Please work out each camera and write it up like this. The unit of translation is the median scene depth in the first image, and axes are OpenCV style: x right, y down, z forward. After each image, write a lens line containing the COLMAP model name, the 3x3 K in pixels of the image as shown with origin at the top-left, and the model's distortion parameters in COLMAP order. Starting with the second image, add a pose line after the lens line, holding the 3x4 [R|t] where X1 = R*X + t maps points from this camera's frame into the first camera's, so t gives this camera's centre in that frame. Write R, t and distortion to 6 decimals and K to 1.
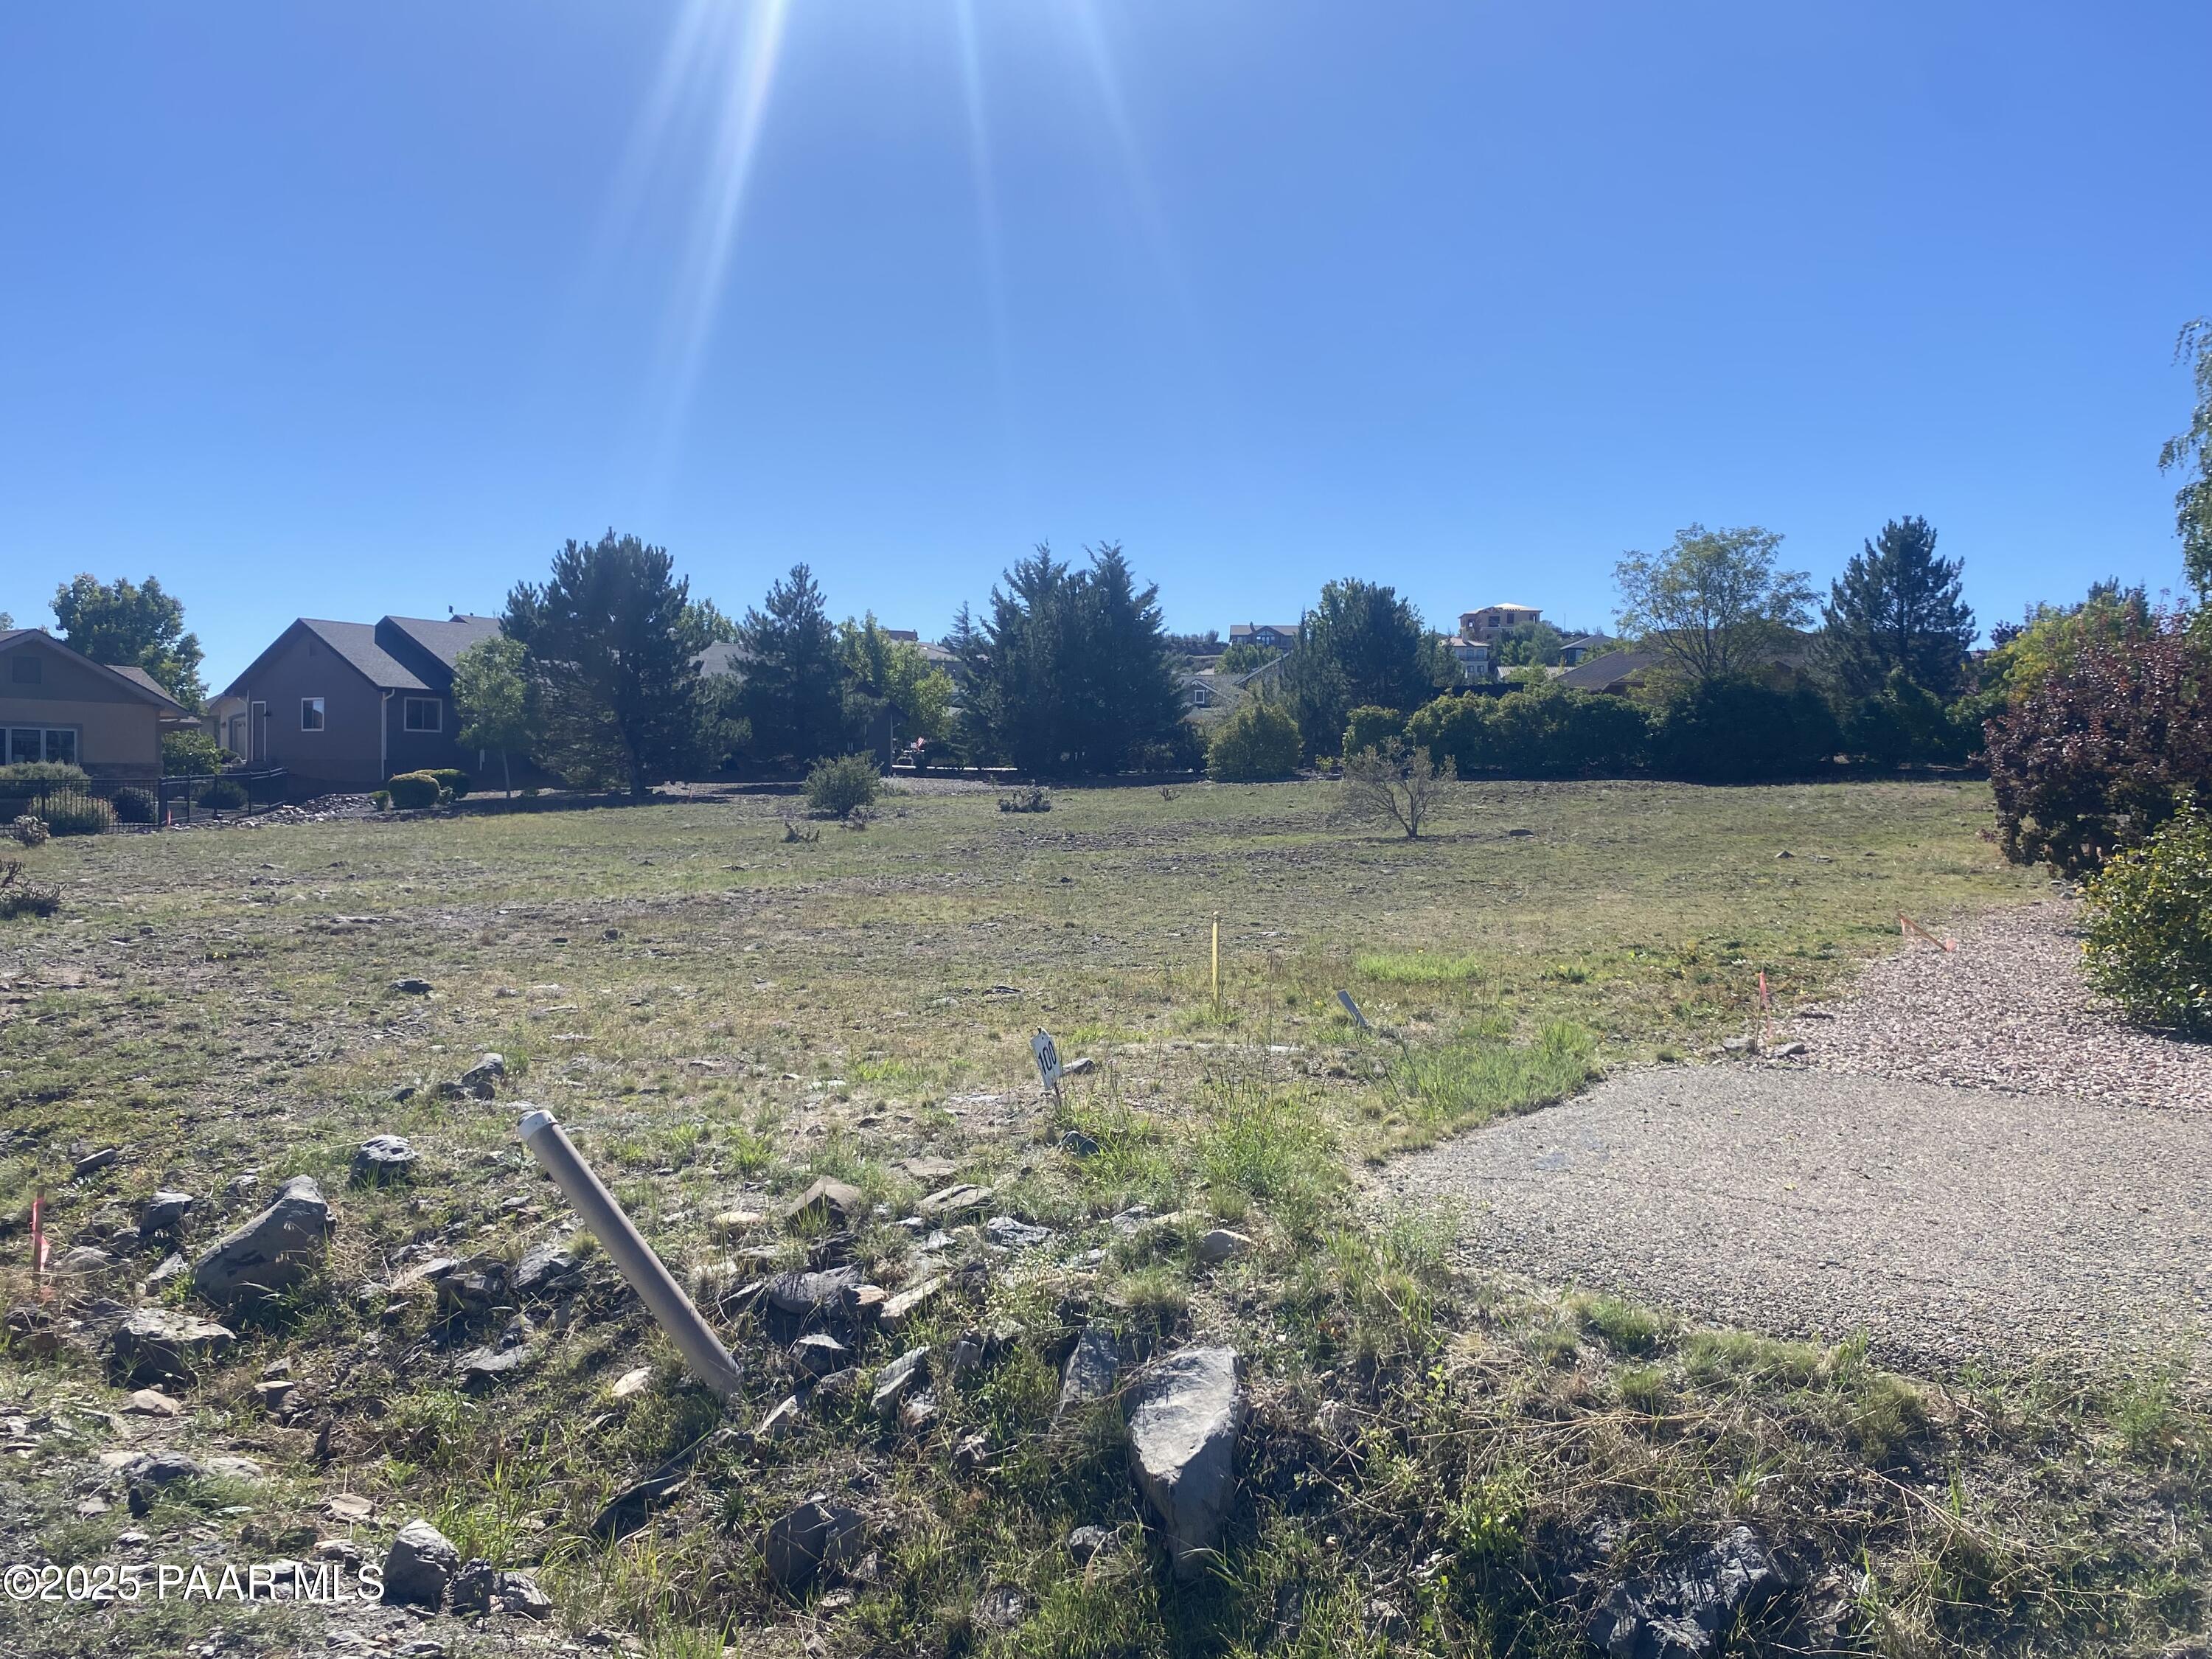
lens RADIAL K [[1711.3, 0, 1099.4], [0, 1711.3, 834.1], [0, 0, 1]] dist [0.048601, -0.016235]
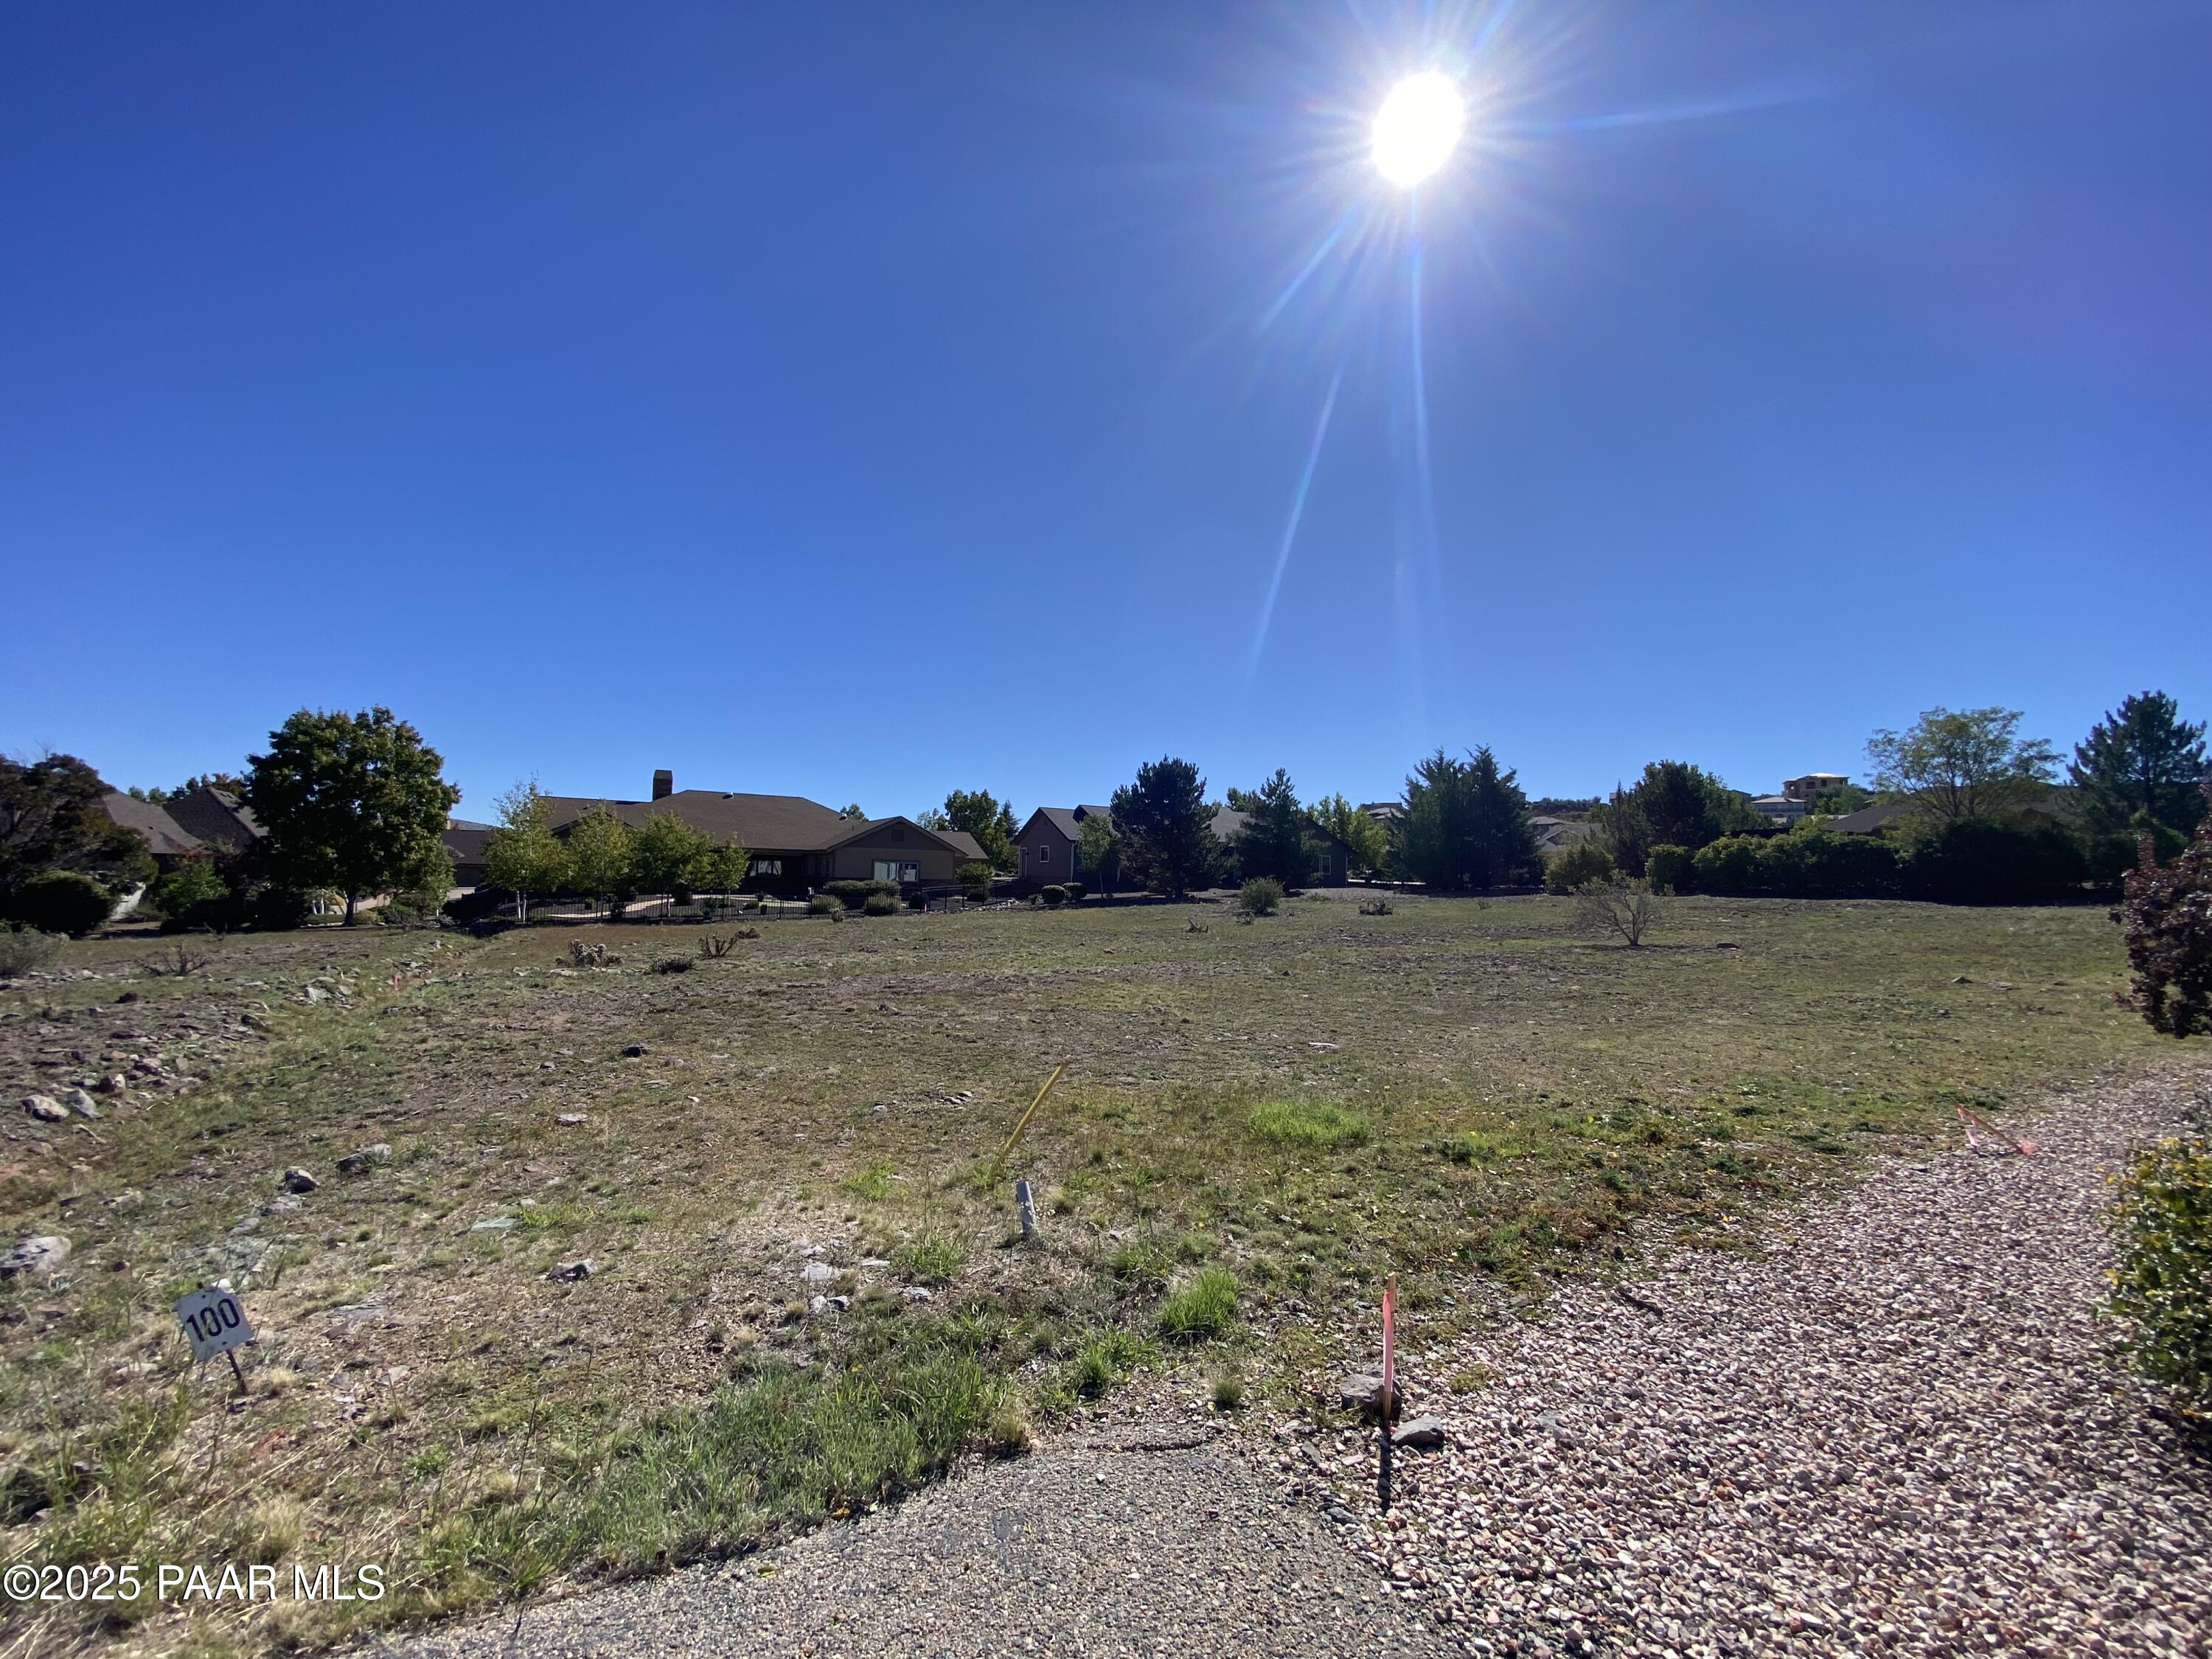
lens RADIAL K [[893.8, 0, 1057.3], [0, 893.8, 828.4], [0, 0, 1]] dist [-0.026264, -0.002460]
pose [[0.877390, -0.016750, -0.479486, 0.067218], [-0.027665, 0.995961, -0.085414, -0.010275], [0.478981, 0.088206, 0.873383, 0.092973]]
